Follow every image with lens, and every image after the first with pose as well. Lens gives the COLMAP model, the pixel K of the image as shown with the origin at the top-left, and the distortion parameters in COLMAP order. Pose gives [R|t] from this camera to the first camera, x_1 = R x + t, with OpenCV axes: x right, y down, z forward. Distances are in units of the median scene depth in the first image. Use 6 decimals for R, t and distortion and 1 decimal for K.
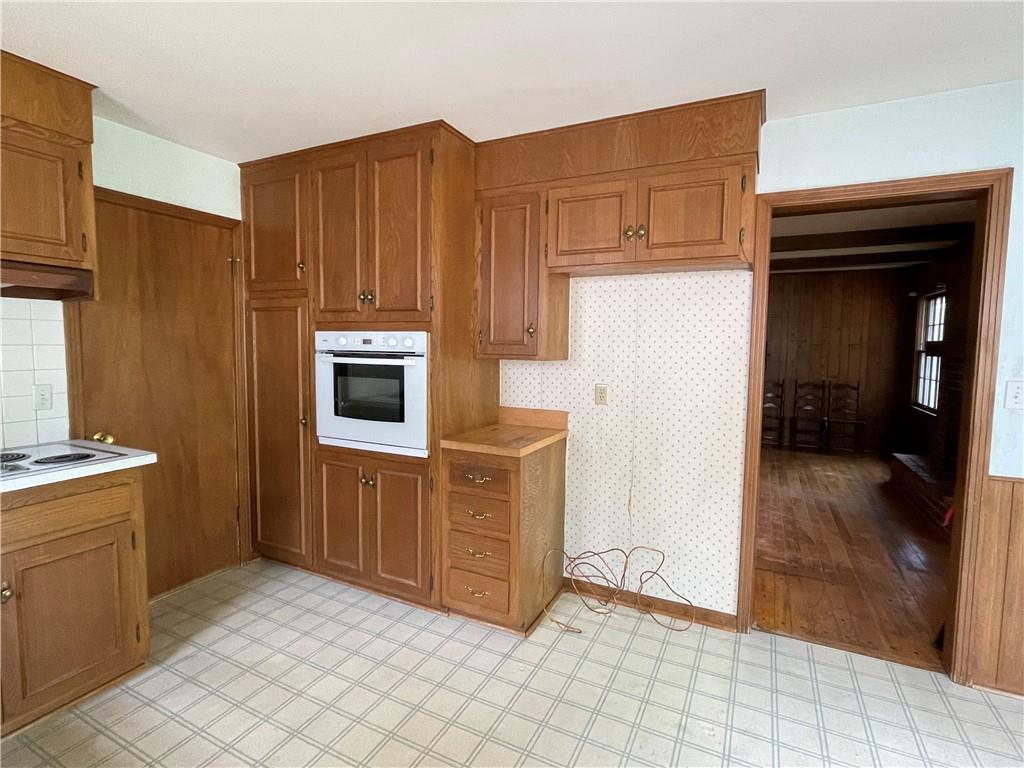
lens RADIAL K [[502.4, 0, 513.0], [0, 502.4, 383.0], [0, 0, 1]] dist [0.001201, 0.000069]
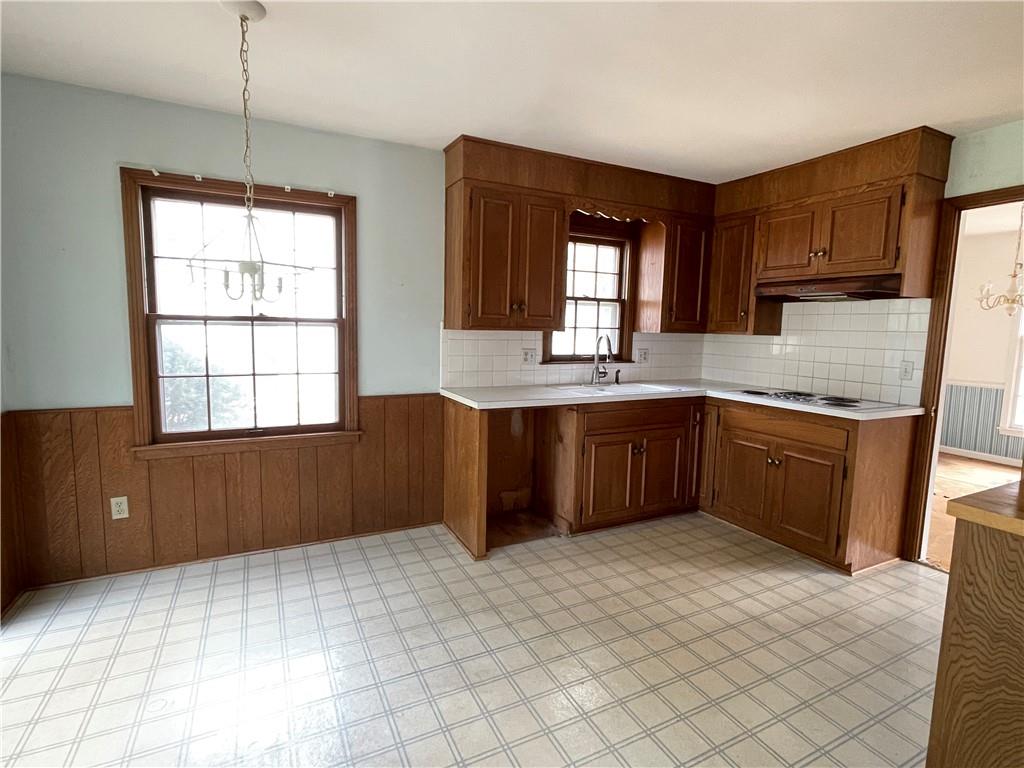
lens RADIAL K [[502.4, 0, 511.9], [0, 502.4, 383.7], [0, 0, 1]] dist [0.001201, 0.000069]
pose [[-0.596475, 0.065009, -0.799995, 0.893530], [-0.084031, 0.986179, 0.142792, -0.046286], [0.798221, 0.152396, -0.582769, 1.073613]]
